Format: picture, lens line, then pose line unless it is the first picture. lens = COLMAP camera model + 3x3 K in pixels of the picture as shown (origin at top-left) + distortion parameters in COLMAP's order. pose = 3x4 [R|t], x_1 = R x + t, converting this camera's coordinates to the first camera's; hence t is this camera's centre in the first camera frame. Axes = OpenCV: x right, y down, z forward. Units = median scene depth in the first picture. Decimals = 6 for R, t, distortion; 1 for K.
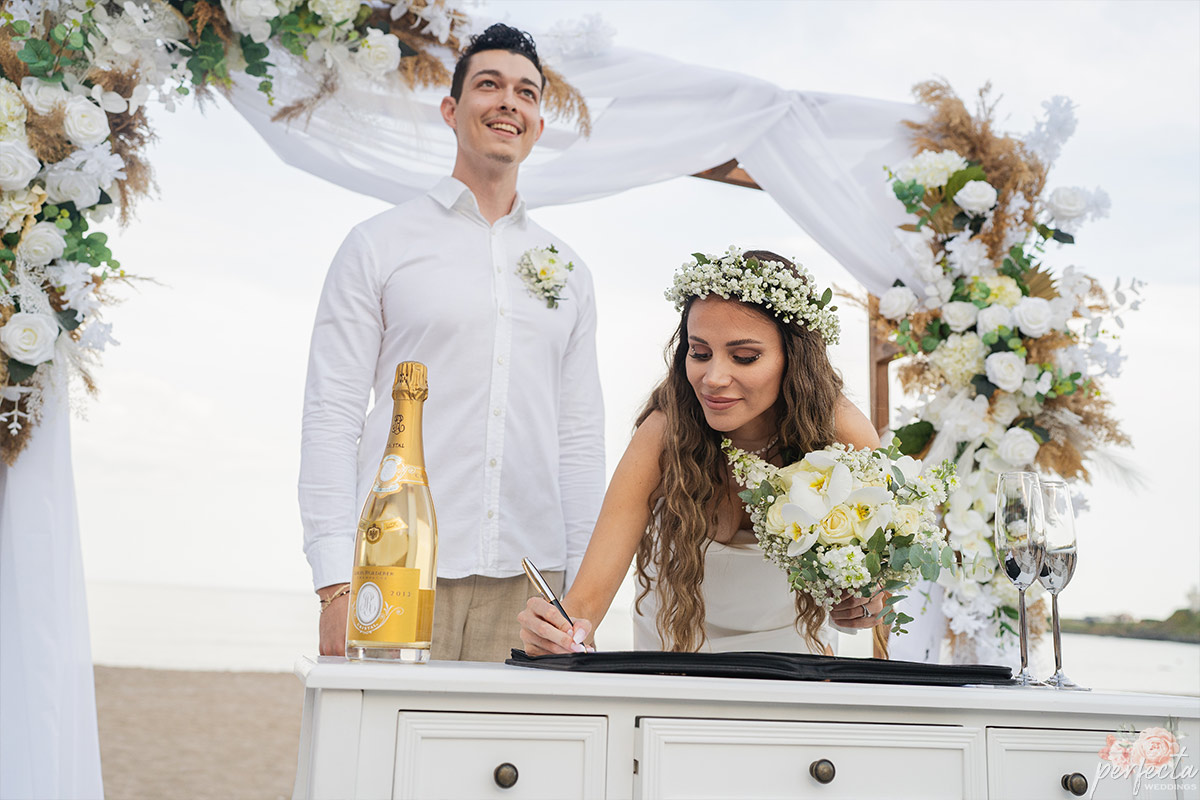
lens RADIAL K [[1142.1, 0, 609.3], [0, 1142.1, 399.3], [0, 0, 1]] dist [-0.010753, 0.000000]
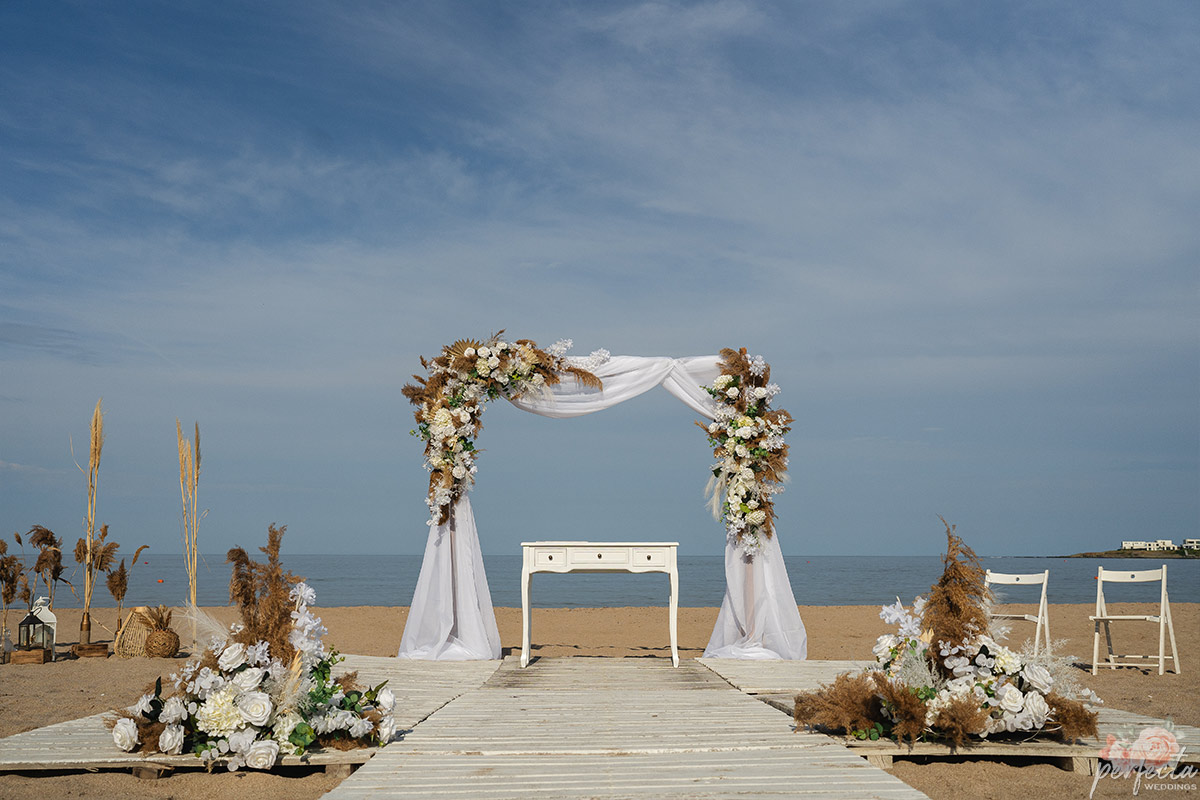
lens RADIAL K [[1151.4, 0, 590.5], [0, 1151.4, 394.3], [0, 0, 1]] dist [0.016803, 0.000000]
pose [[0.957003, -0.084845, -0.277394, 0.819736], [0.096621, 0.994898, 0.029035, -0.301013], [0.273515, -0.054589, 0.960318, -2.077447]]
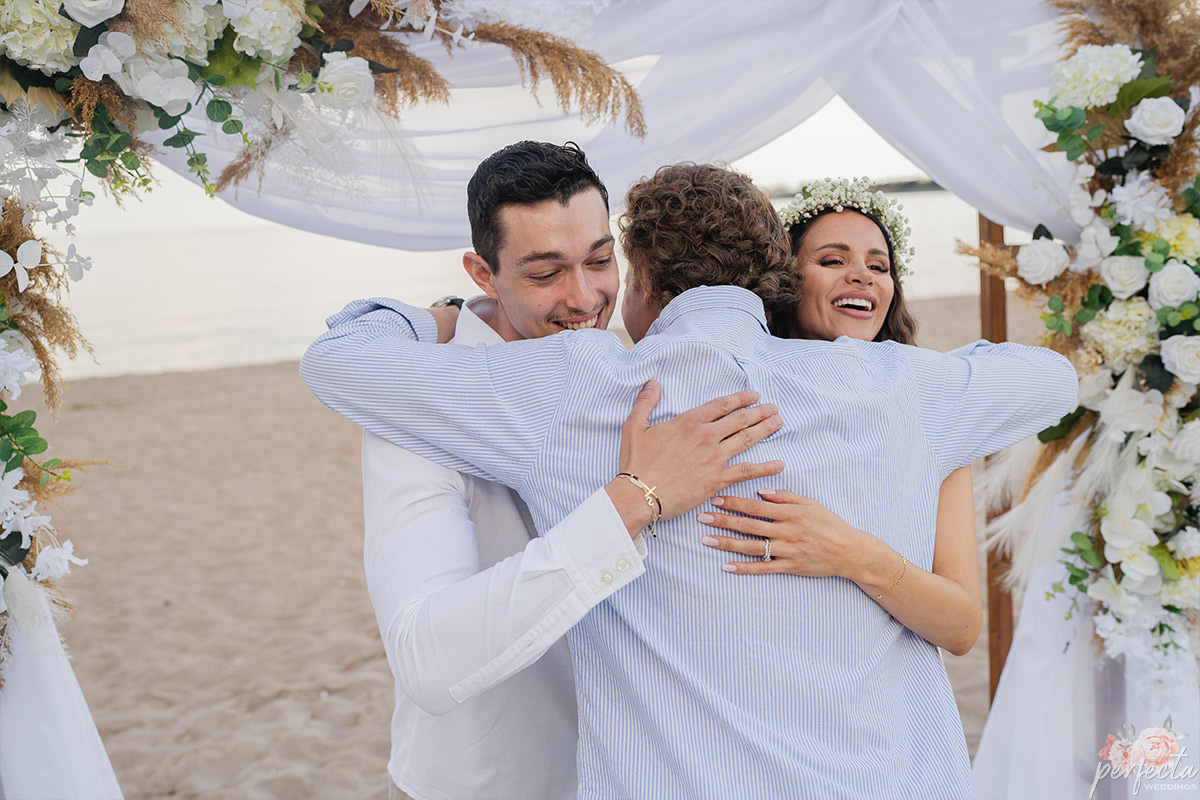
lens RADIAL K [[1151.4, 0, 603.3], [0, 1151.4, 390.1], [0, 0, 1]] dist [0.016803, 0.000000]
pose [[0.994999, -0.096232, -0.026781, -0.036280], [0.099731, 0.941962, 0.320563, -0.293562], [-0.005622, -0.321631, 0.946849, 0.227276]]
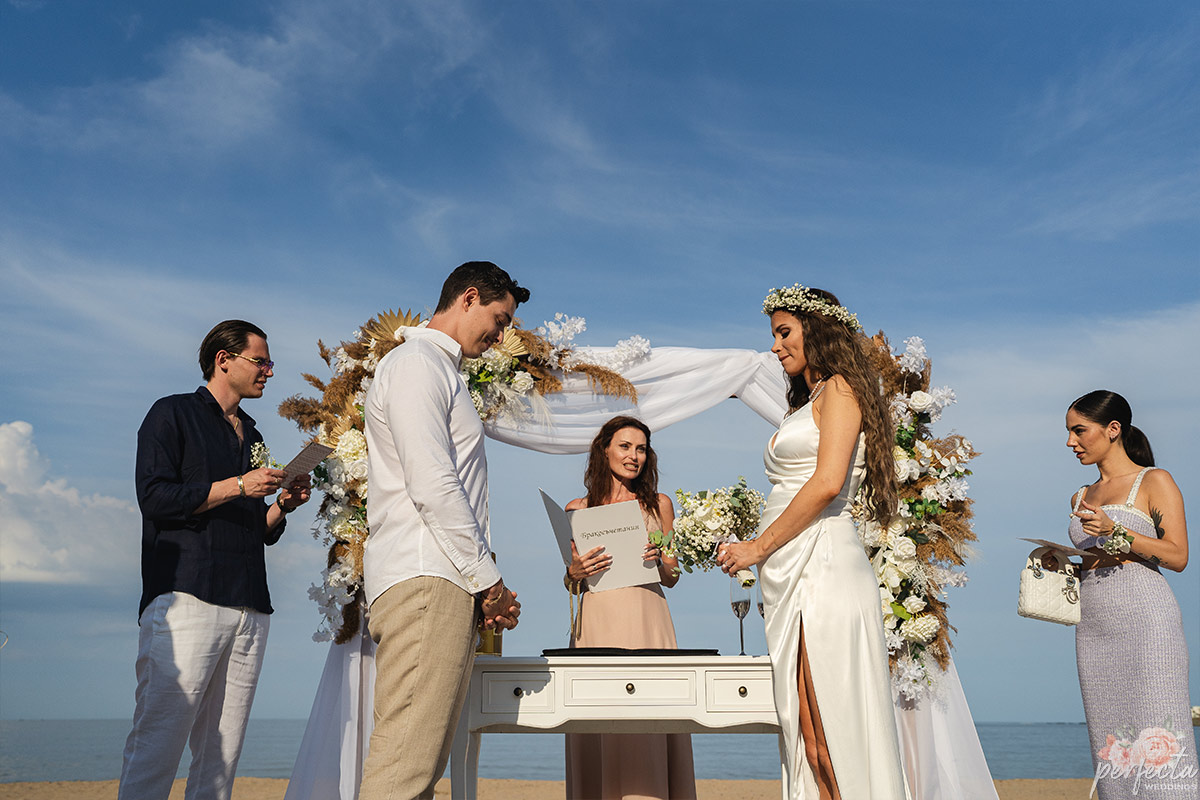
lens RADIAL K [[1151.4, 0, 600.8], [0, 1151.4, 409.4], [0, 0, 1]] dist [0.016803, 0.000000]
pose [[0.949650, -0.124011, -0.287724, 0.440192], [0.099117, 0.990080, -0.099590, -0.035214], [0.297220, 0.066057, 0.952521, -0.770097]]
